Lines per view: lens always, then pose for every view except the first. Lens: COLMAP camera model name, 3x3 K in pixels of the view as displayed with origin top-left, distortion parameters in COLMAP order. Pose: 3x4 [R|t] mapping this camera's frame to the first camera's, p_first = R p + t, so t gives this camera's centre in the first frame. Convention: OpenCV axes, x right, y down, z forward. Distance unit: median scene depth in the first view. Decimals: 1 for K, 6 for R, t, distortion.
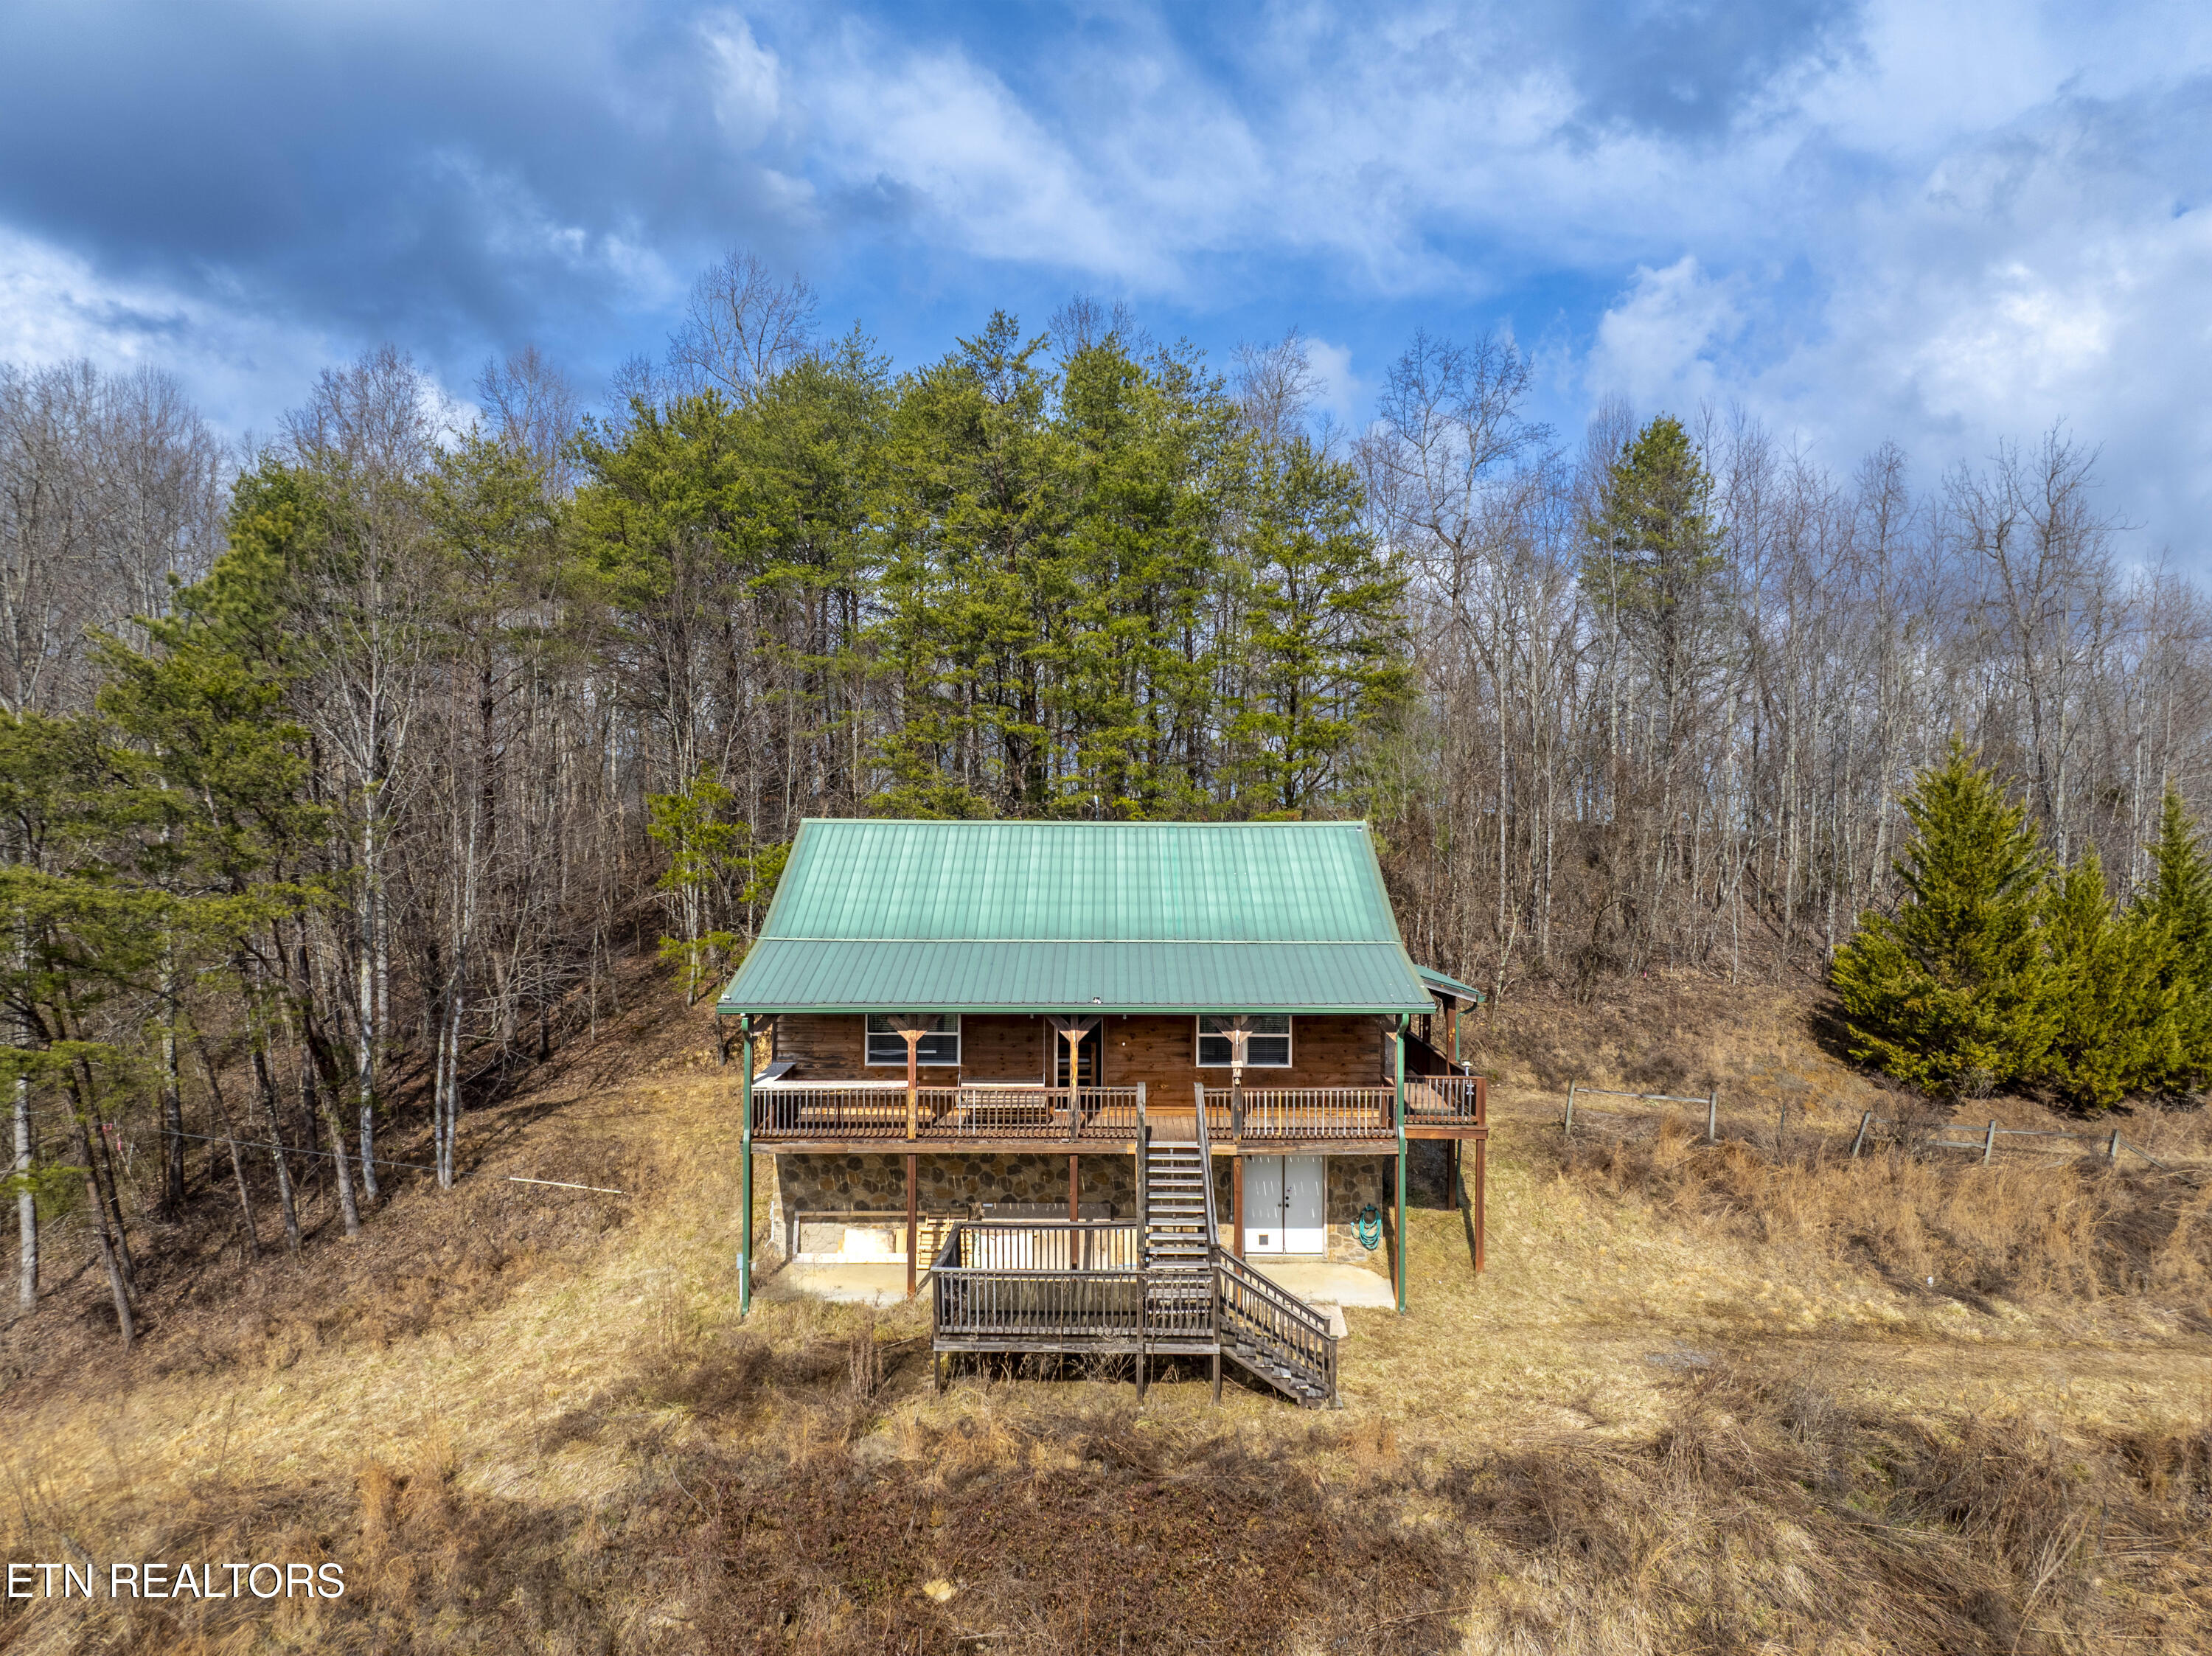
lens RADIAL K [[1550.5, 0, 1121.8], [0, 1550.5, 822.6], [0, 0, 1]] dist [-0.061003, 0.017484]
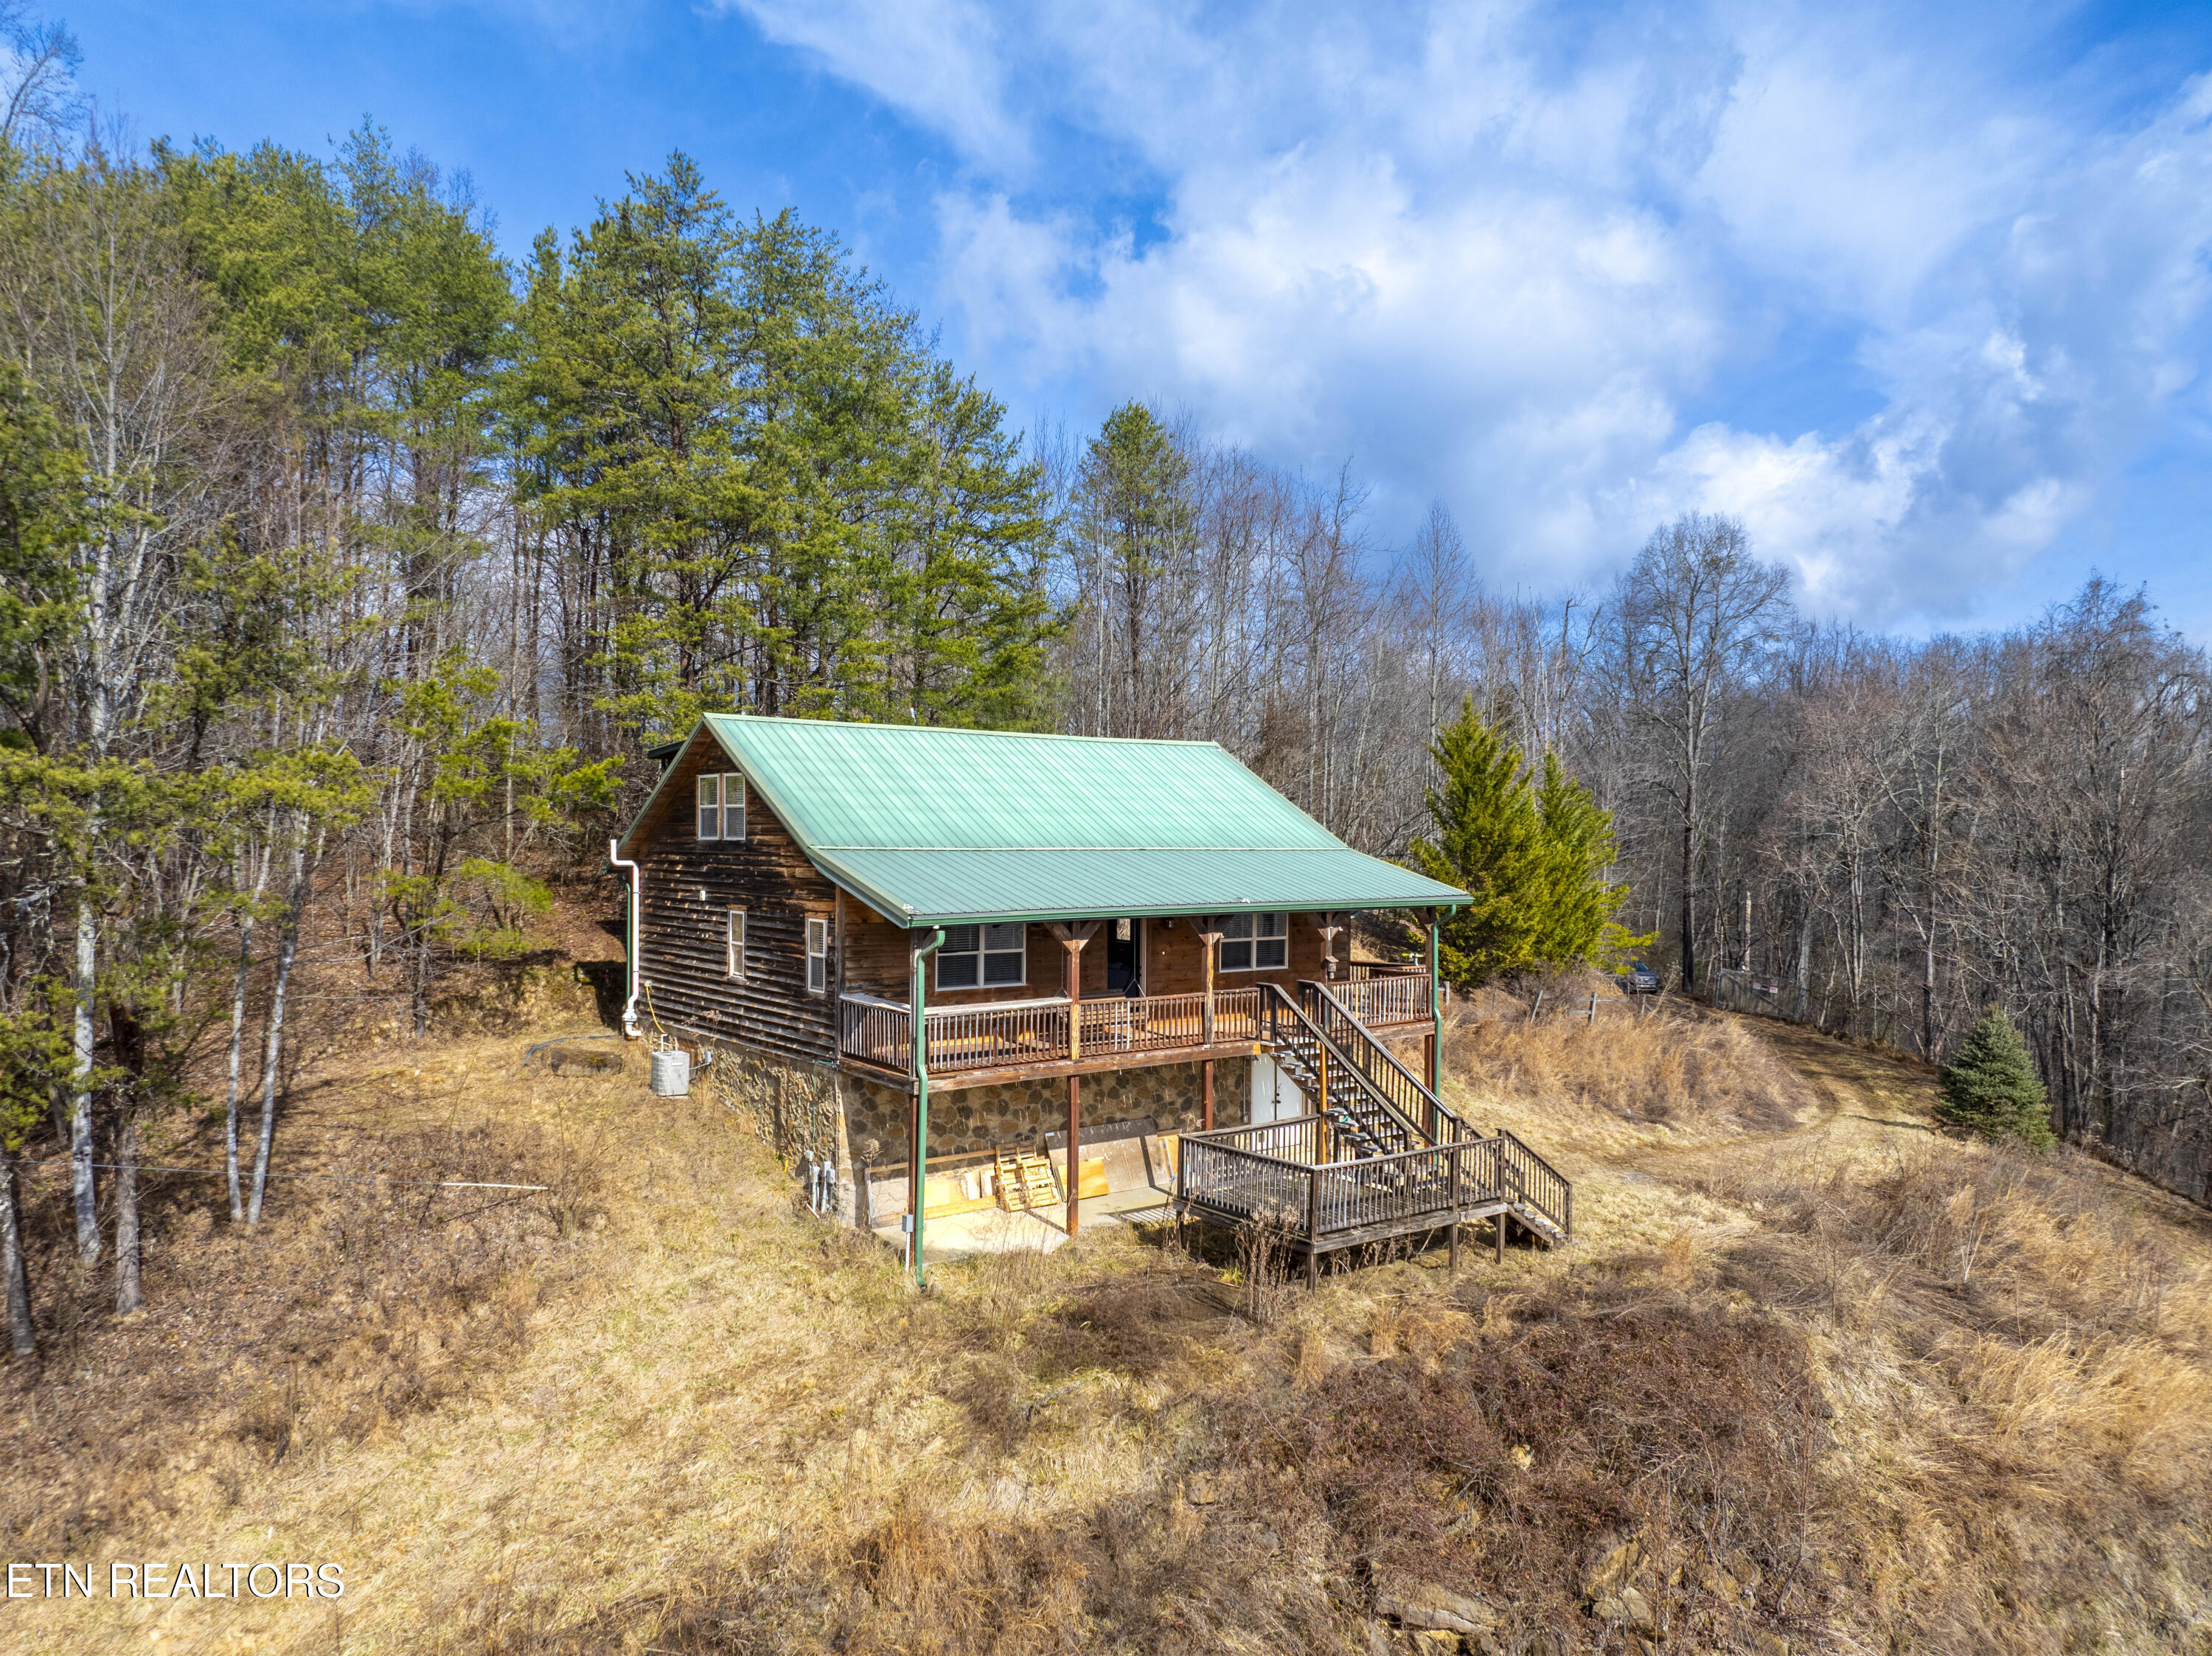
lens RADIAL K [[1550.5, 0, 1111.8], [0, 1550.5, 808.1], [0, 0, 1]] dist [-0.061003, 0.017484]
pose [[0.790776, 0.011562, 0.611996, -0.631691], [-0.014980, 0.999888, 0.000466, 0.052100], [-0.611922, -0.009536, 0.790860, 0.249866]]
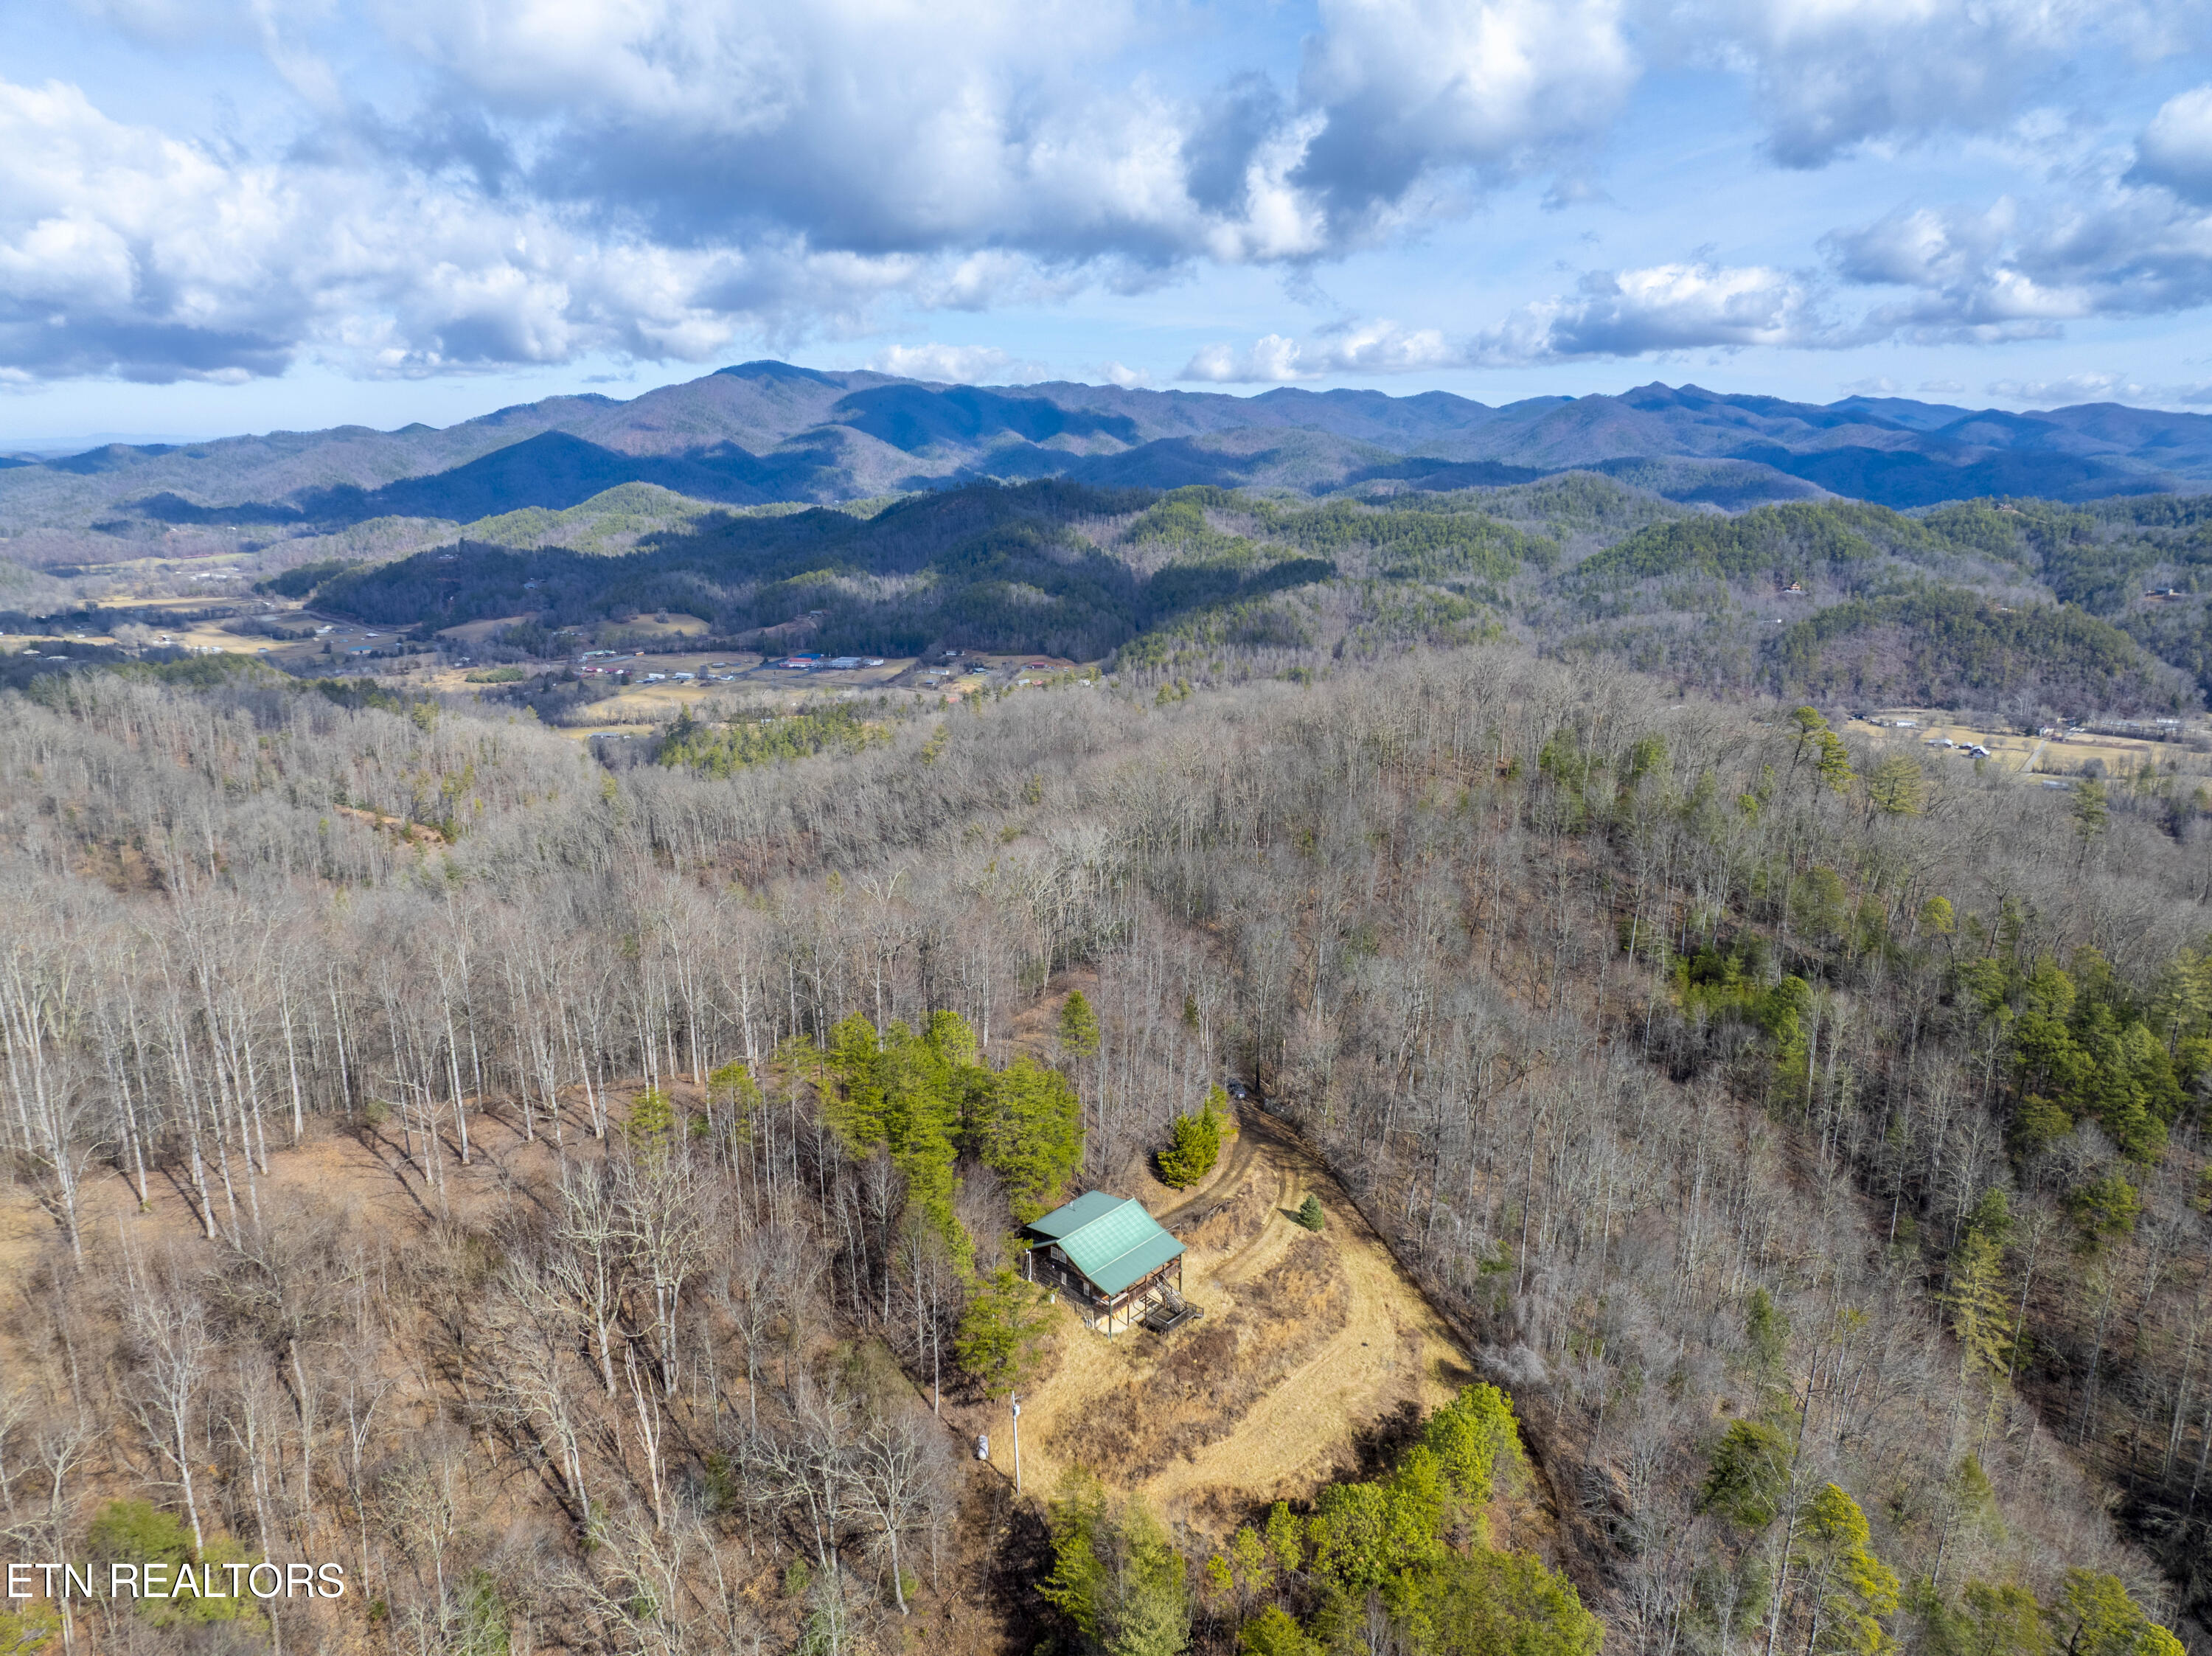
lens RADIAL K [[1550.5, 0, 1164.9], [0, 1550.5, 811.1], [0, 0, 1]] dist [-0.061003, 0.017484]
pose [[0.623349, -0.183428, 0.760125, -3.857881], [-0.036675, 0.964169, 0.262741, -2.908042], [-0.781083, -0.191657, 0.594287, -2.061532]]
